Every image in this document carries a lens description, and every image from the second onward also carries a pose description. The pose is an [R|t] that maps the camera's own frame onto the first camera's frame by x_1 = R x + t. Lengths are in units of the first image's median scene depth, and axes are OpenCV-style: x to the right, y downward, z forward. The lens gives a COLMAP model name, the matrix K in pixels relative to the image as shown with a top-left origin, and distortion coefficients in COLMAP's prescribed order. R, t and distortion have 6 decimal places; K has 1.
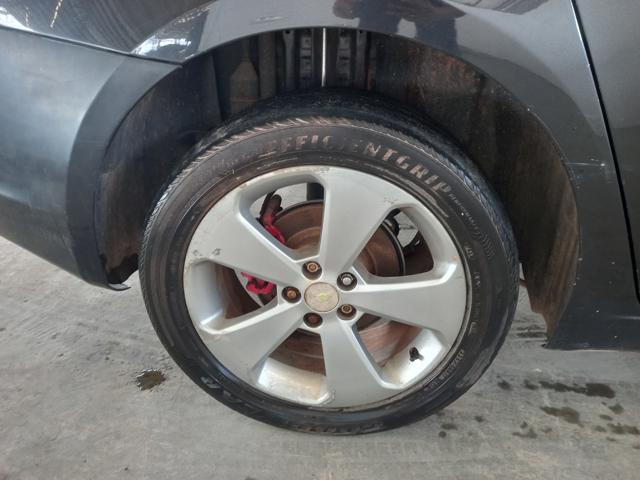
lens RADIAL K [[464.9, 0, 320.0], [0, 464.9, 240.0], [0, 0, 1]] dist [0.075633, -0.068197]
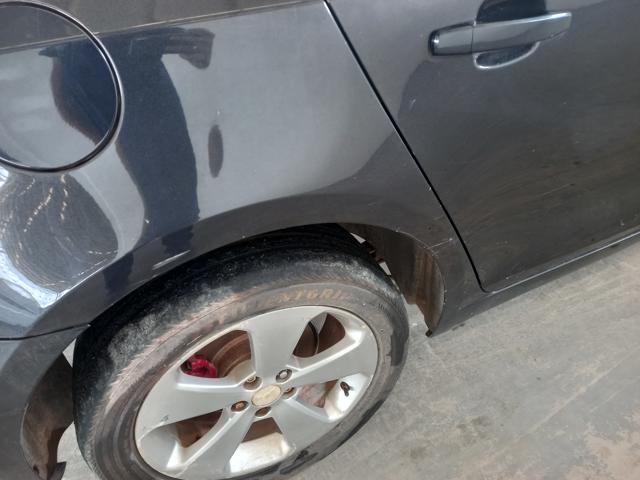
lens RADIAL K [[464.9, 0, 320.0], [0, 464.9, 240.0], [0, 0, 1]] dist [0.075633, -0.068197]
pose [[0.864282, -0.391581, 0.315722, -0.091851], [0.313633, 0.910237, 0.270376, -0.466936], [-0.393256, -0.134660, 0.909514, -0.023969]]
